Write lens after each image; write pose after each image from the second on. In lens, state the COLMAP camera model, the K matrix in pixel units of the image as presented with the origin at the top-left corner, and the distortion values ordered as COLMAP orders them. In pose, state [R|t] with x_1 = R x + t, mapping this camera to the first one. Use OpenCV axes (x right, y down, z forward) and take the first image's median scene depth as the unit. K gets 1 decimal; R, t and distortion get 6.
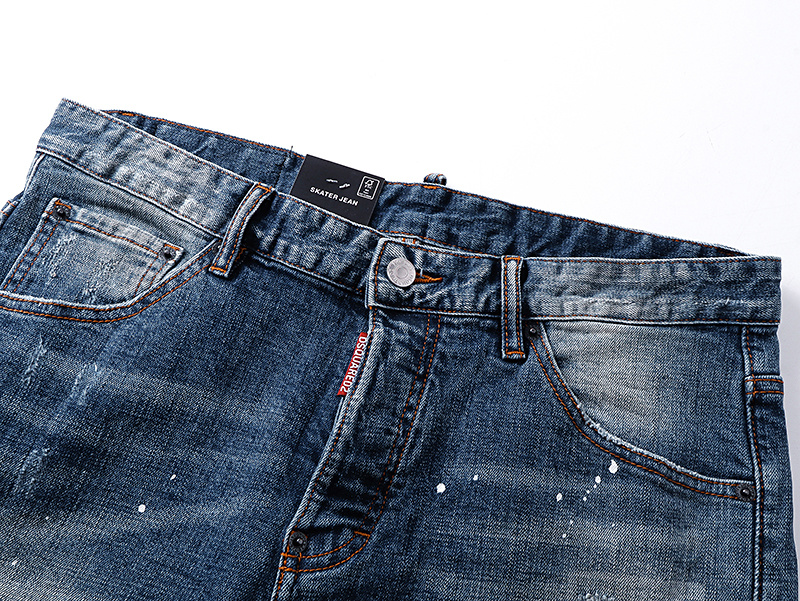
lens RADIAL K [[769.4, 0, 400.0], [0, 769.4, 300.5], [0, 0, 1]] dist [0.004397, 0.002607]
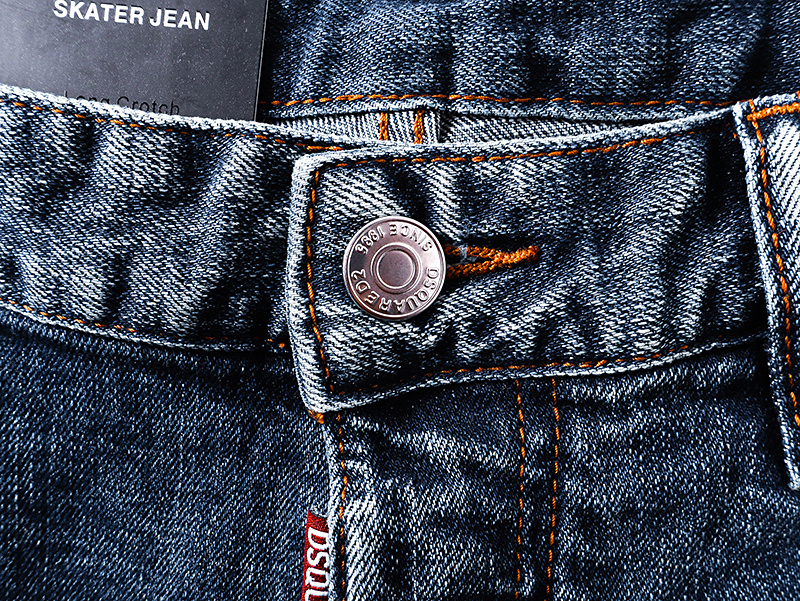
lens RADIAL K [[769.4, 0, 400.0], [0, 769.4, 300.5], [0, 0, 1]] dist [0.004397, 0.002607]
pose [[0.968848, -0.191298, -0.157288, 0.047758], [0.238925, 0.889140, 0.390314, -0.140962], [0.065185, -0.415734, 0.907147, 0.750375]]
